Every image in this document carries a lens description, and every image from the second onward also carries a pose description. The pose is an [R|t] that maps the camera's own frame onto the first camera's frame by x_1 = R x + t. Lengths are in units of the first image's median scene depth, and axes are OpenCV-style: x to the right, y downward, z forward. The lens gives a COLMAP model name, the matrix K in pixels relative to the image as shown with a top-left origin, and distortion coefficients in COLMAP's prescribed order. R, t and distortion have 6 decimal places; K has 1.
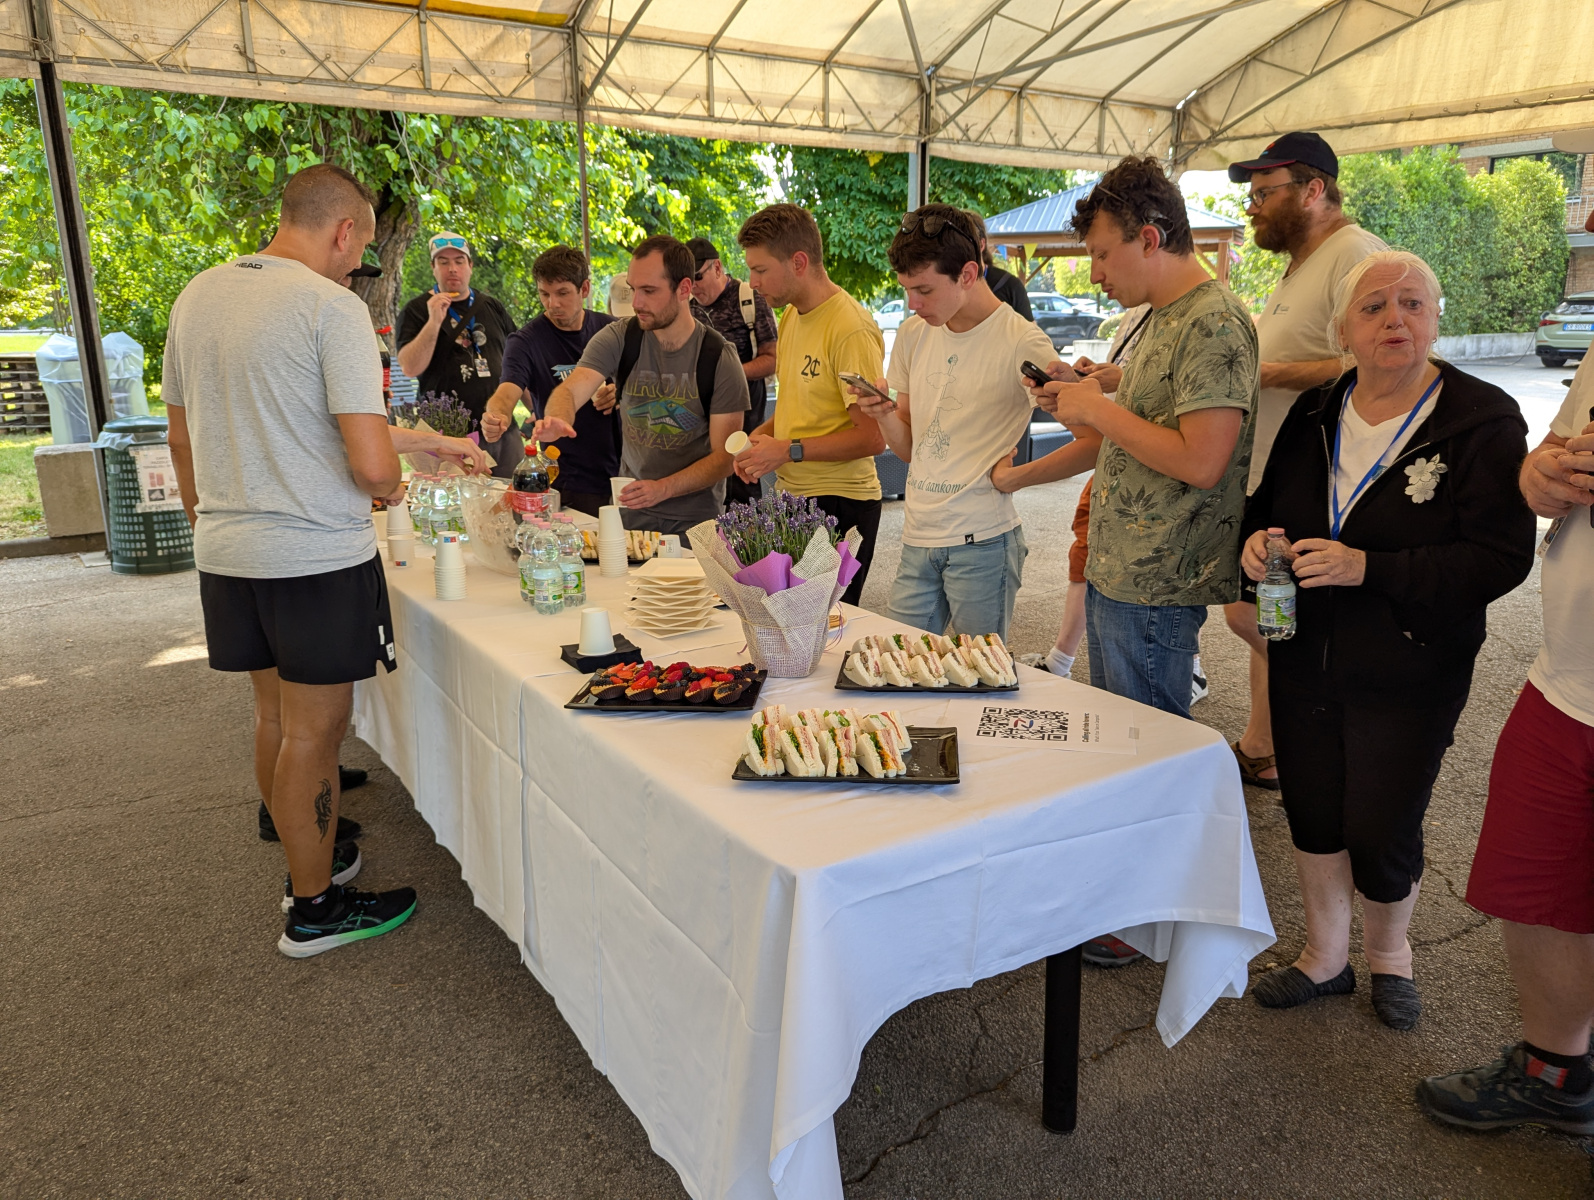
lens RADIAL K [[1188.6, 0, 797.0], [0, 1188.6, 600.0], [0, 0, 1]] dist [0.025110, -0.006672]
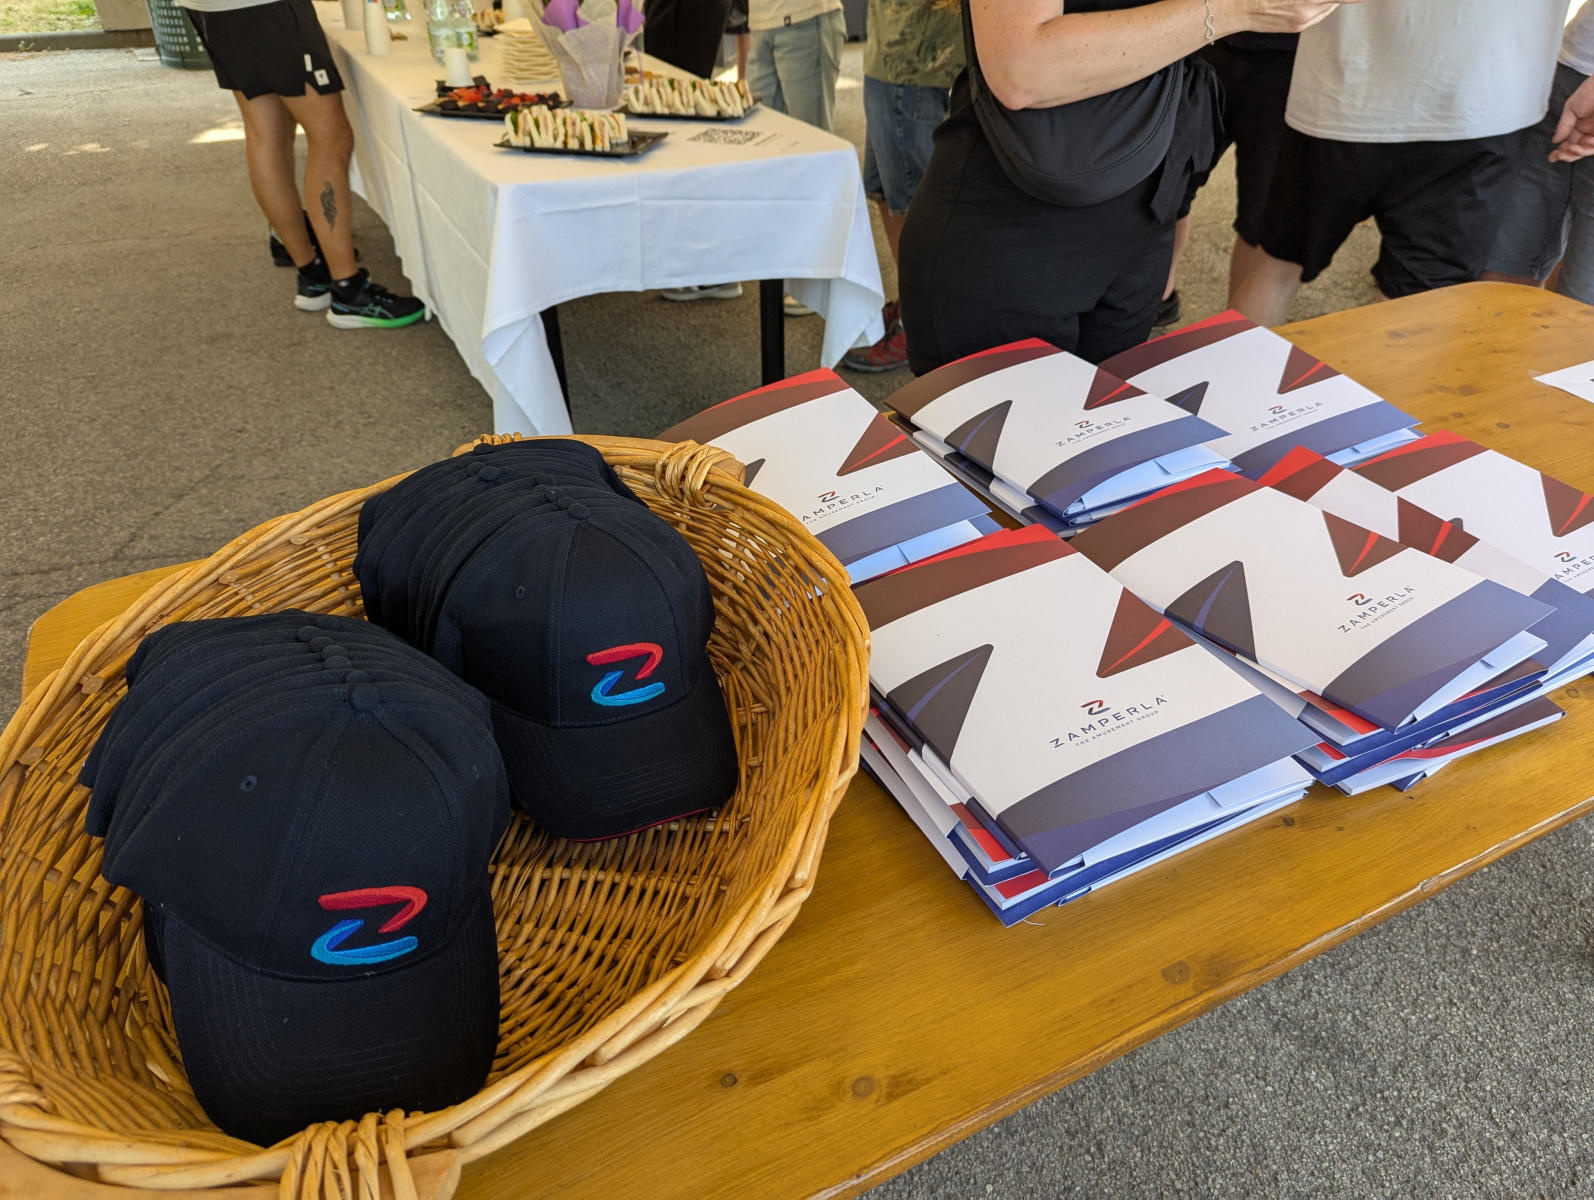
lens RADIAL K [[1120.3, 0, 797.0], [0, 1120.3, 600.0], [0, 0, 1]] dist [0.034455, -0.002150]
pose [[0.996395, 0.069292, -0.048946, 0.267438], [-0.047557, 0.933994, 0.354109, 0.098889], [0.070252, -0.350504, 0.933923, -0.313649]]
